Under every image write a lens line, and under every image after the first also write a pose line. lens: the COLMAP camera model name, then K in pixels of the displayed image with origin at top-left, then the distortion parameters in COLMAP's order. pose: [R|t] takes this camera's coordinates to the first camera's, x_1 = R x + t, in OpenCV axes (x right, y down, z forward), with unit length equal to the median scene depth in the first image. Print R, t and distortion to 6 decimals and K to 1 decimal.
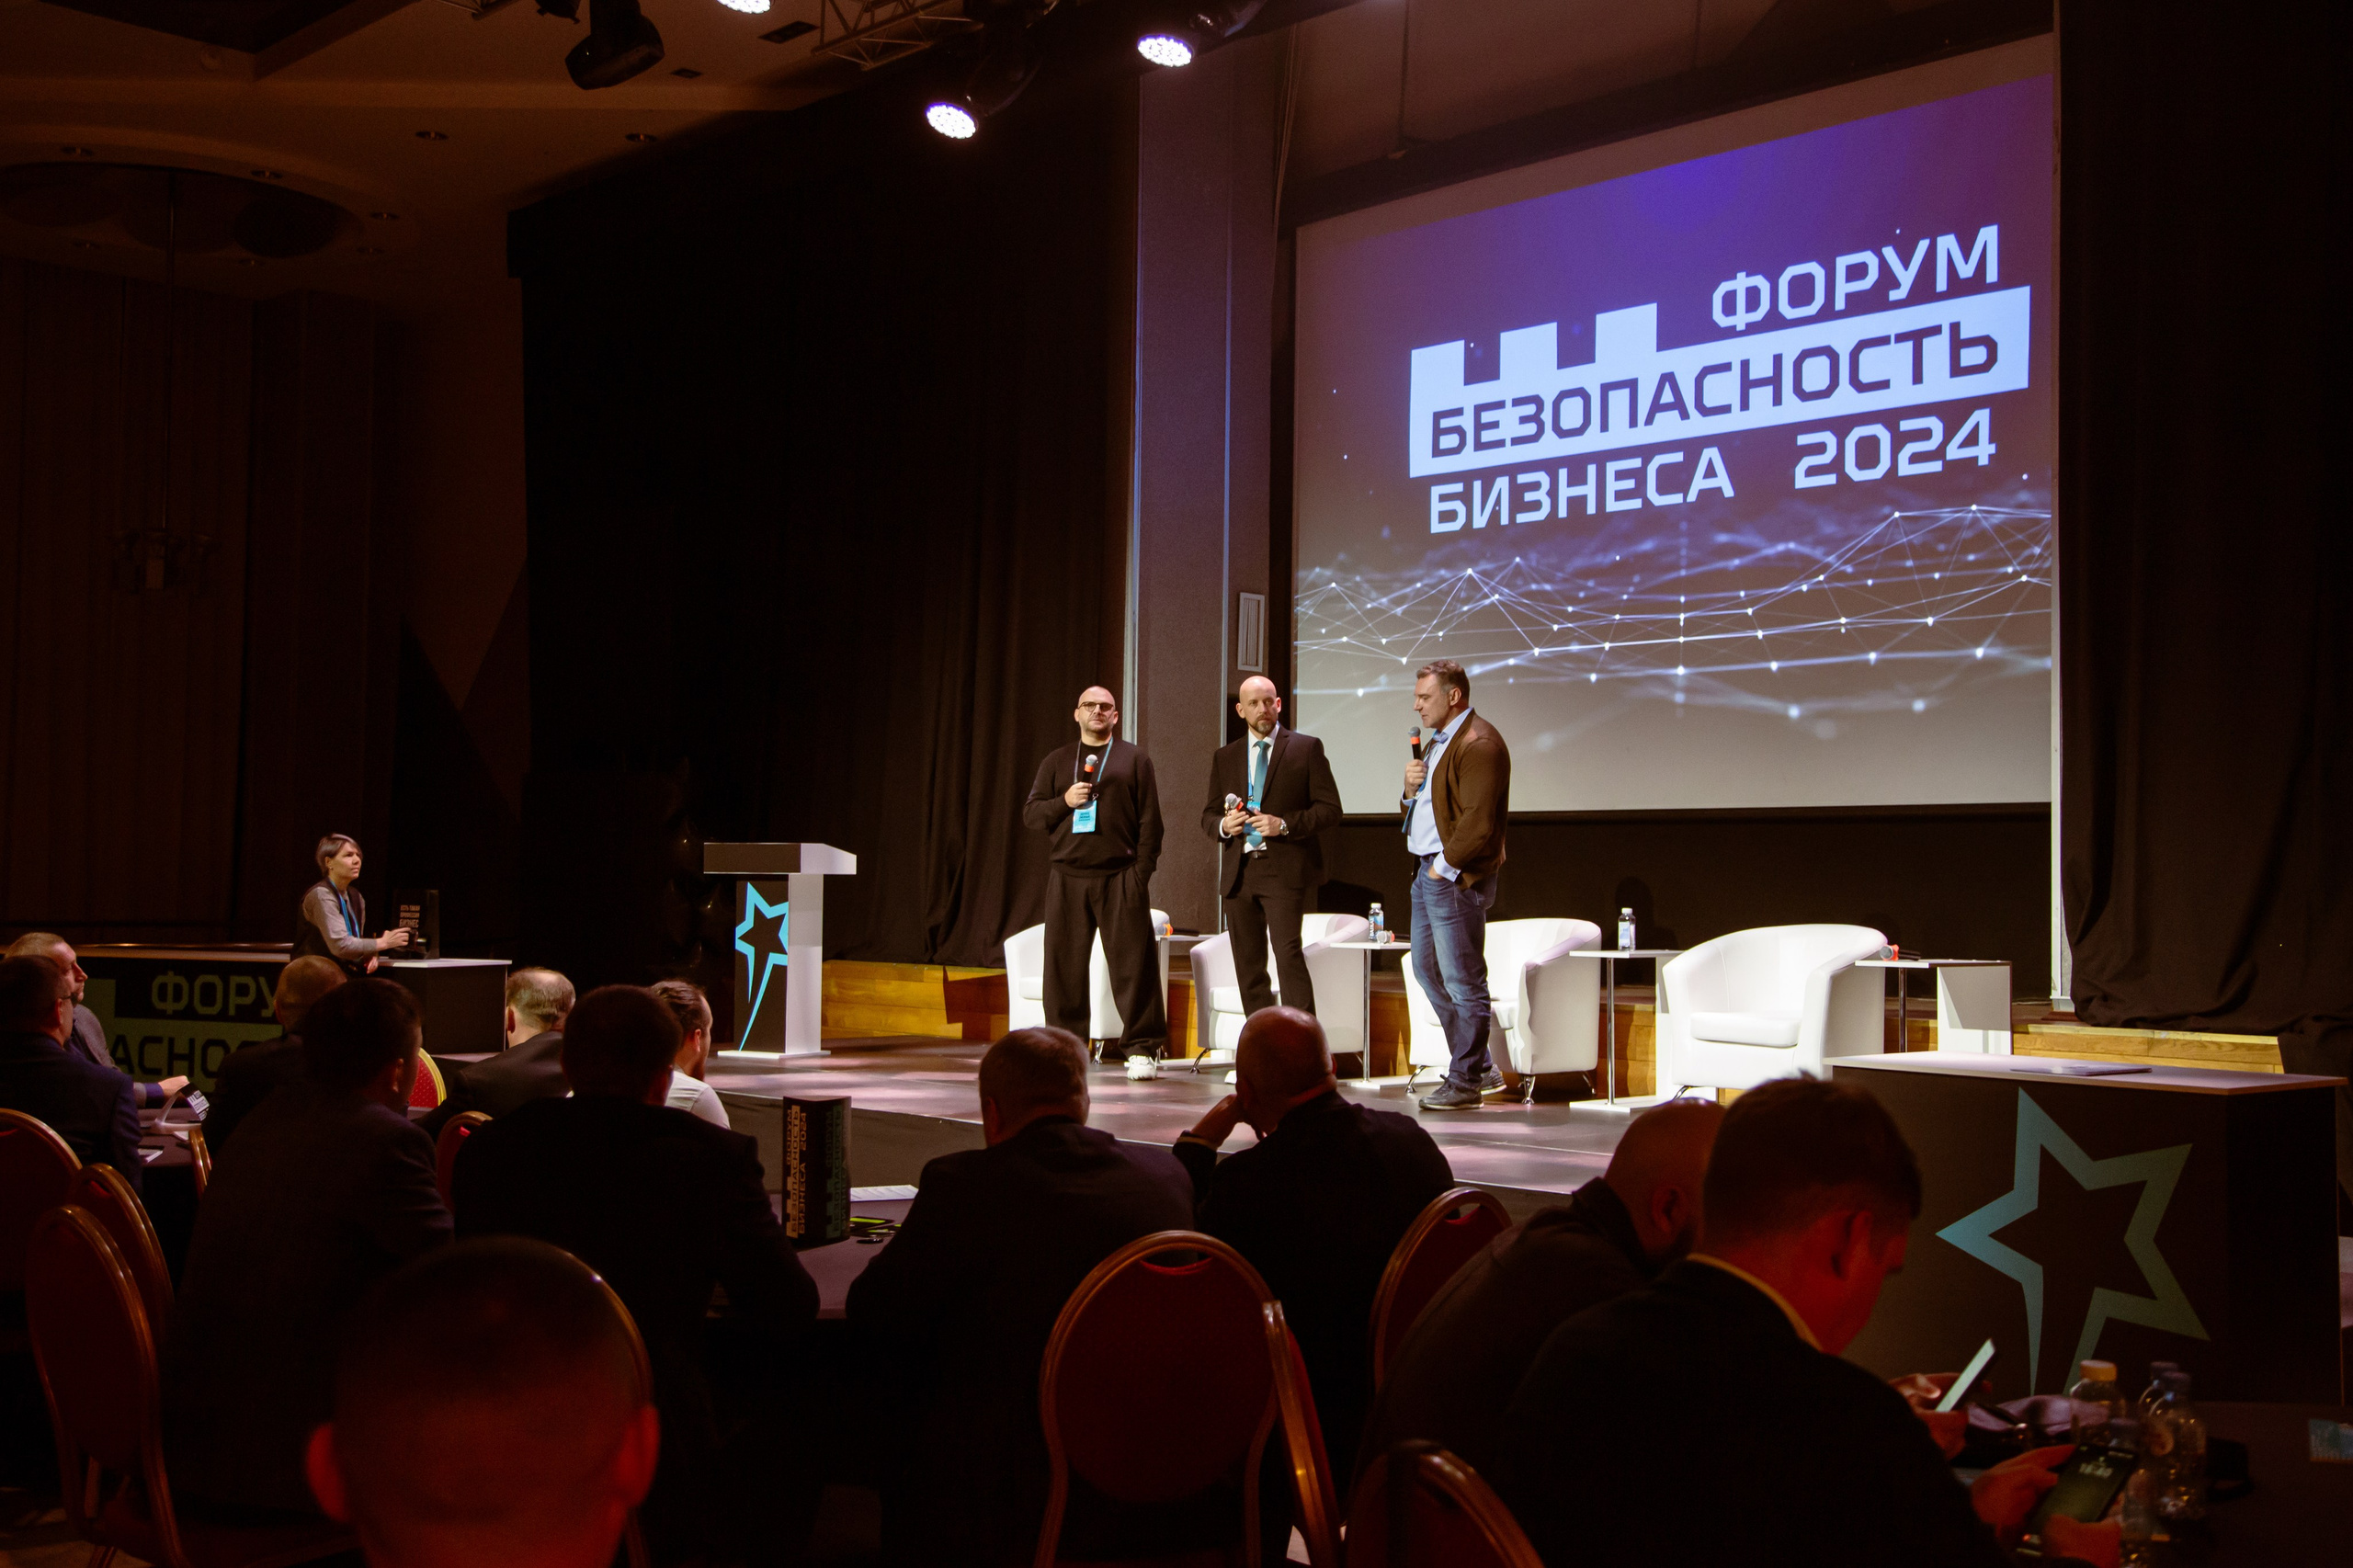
lens RADIAL K [[2471.9, 0, 1133.7], [0, 2471.9, 828.4], [0, 0, 1]] dist [0.138487, 0.001561]
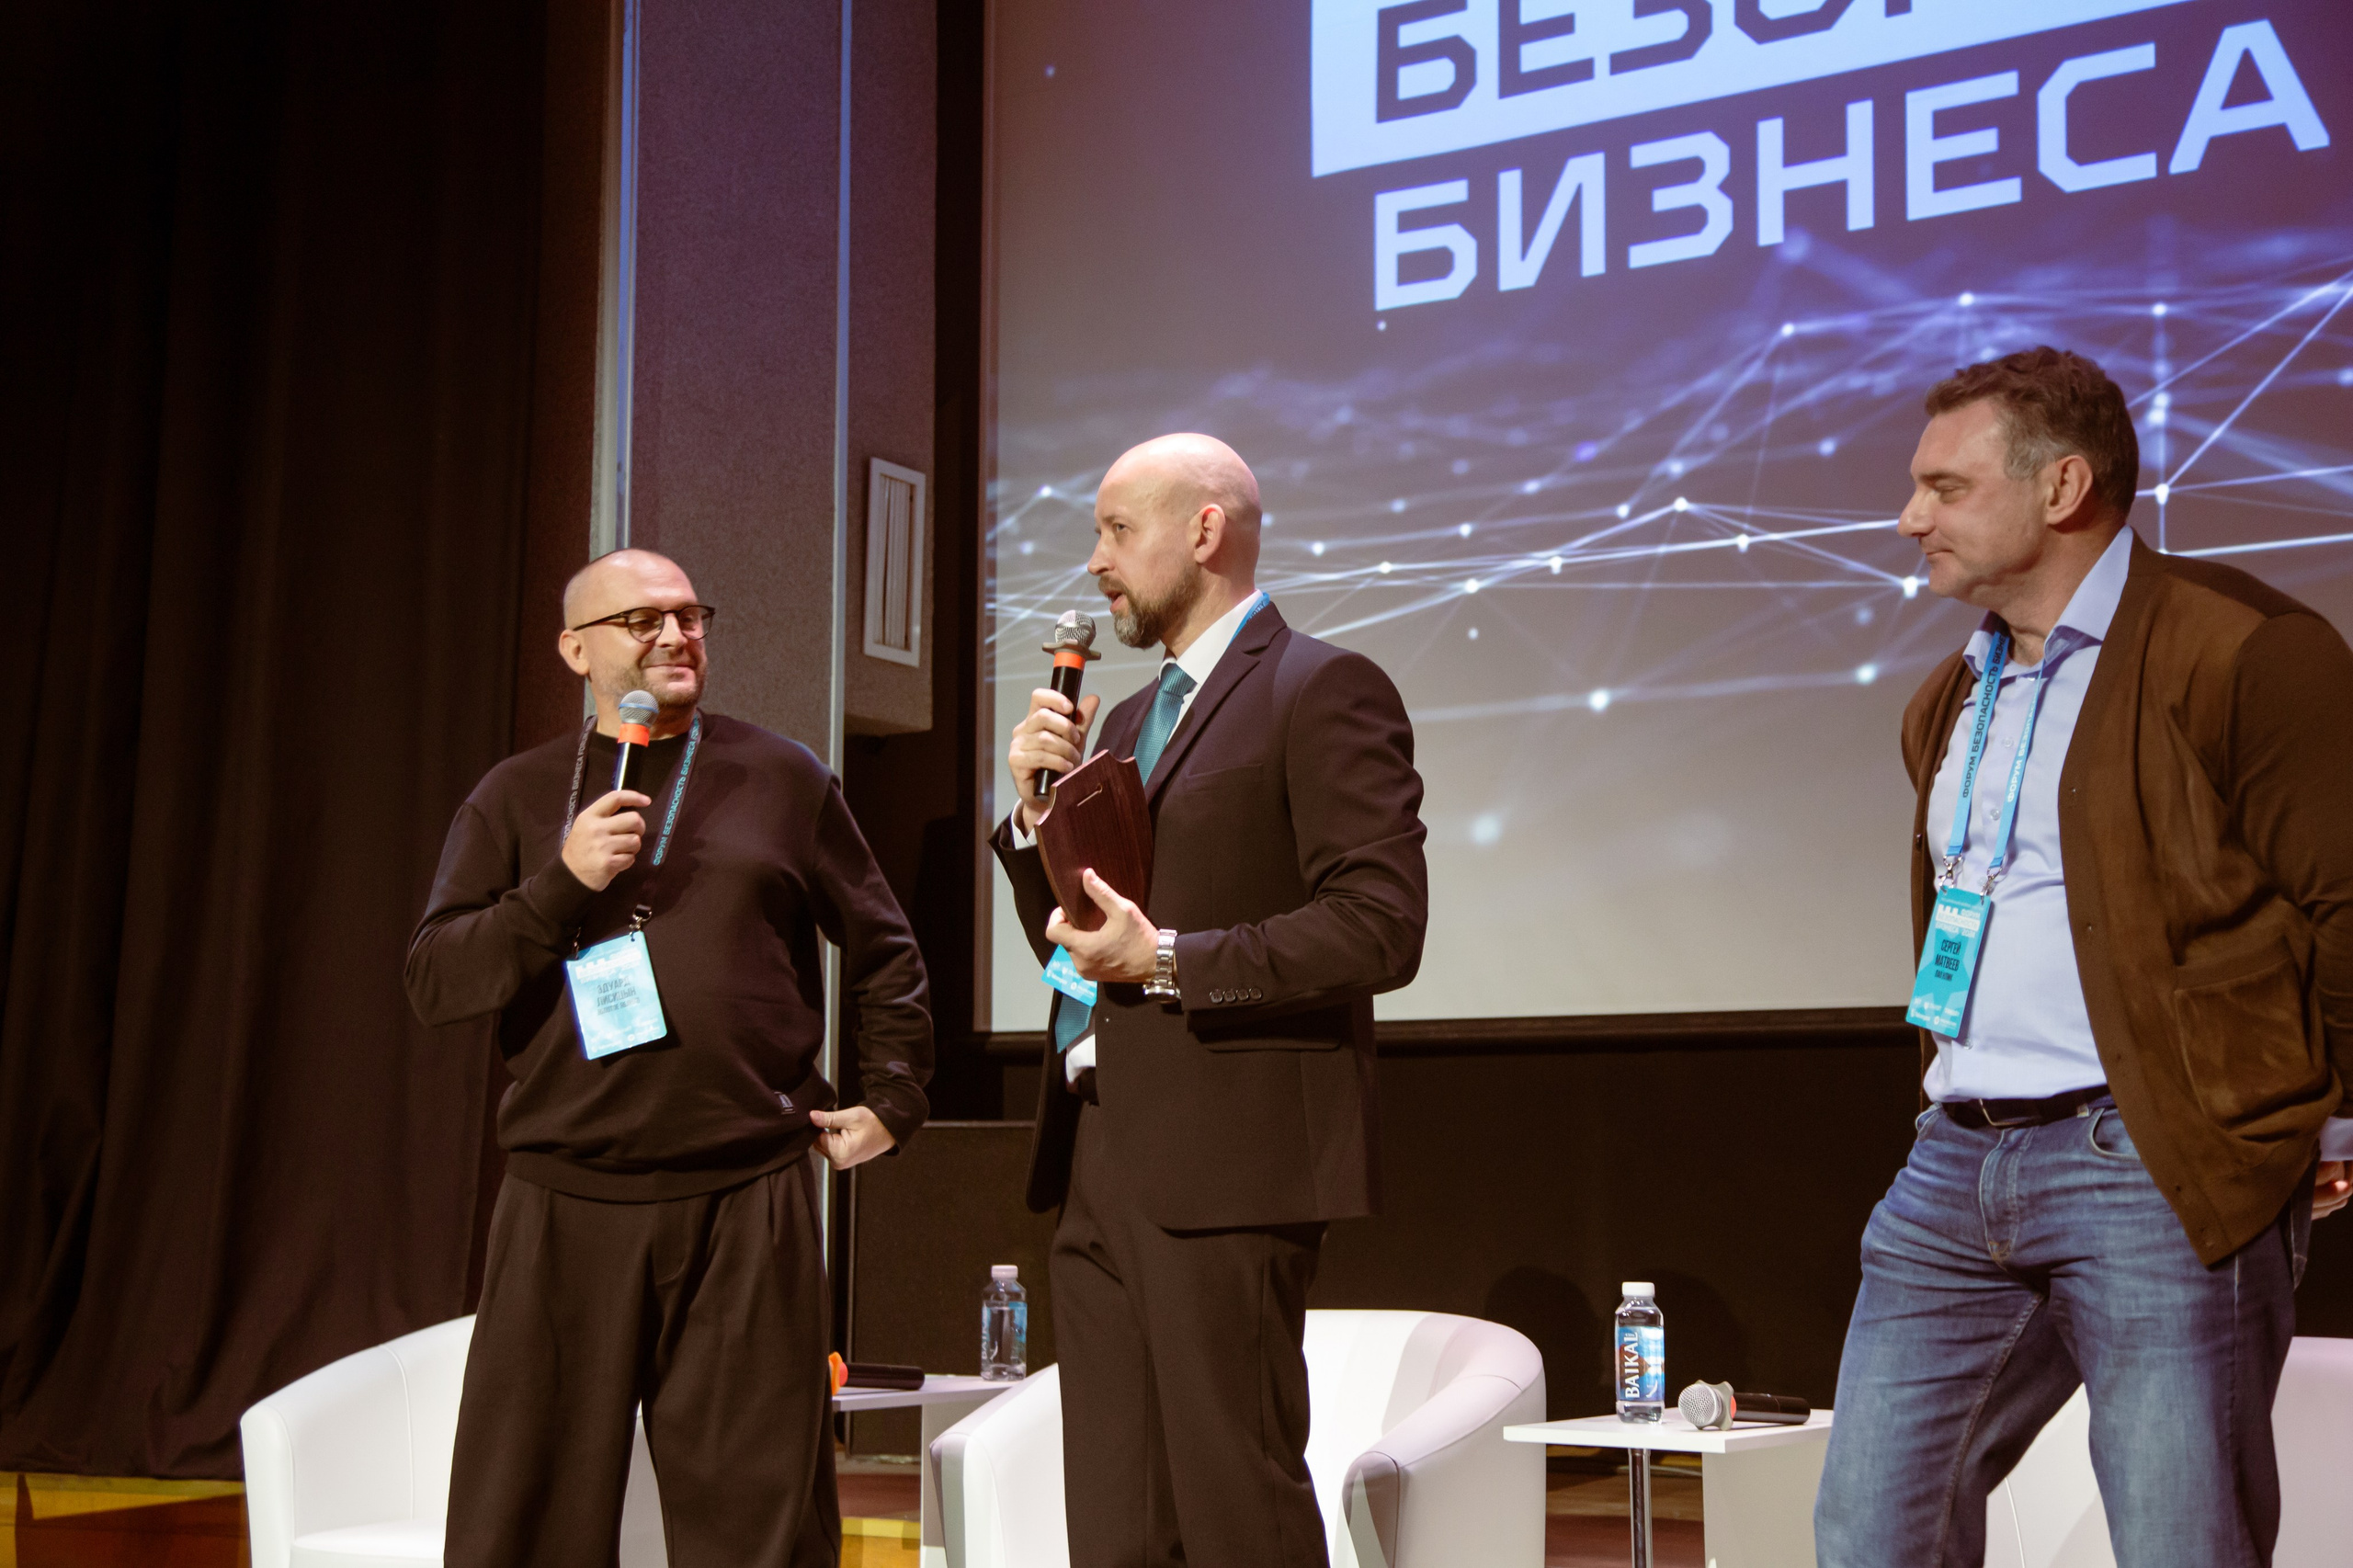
lens RADIAL K [[3426.3, 0, 1176.5], [0, 3426.3, 784.0], [0, 0, 1]] dist [0.218571, 0.043450]
pose [[0.969323, 0.017997, 0.245130, -0.048139], [0.005371, 0.995526, -0.094331, 0.008233], [-0.245732, 0.092754, 0.964890, 0.531617]]
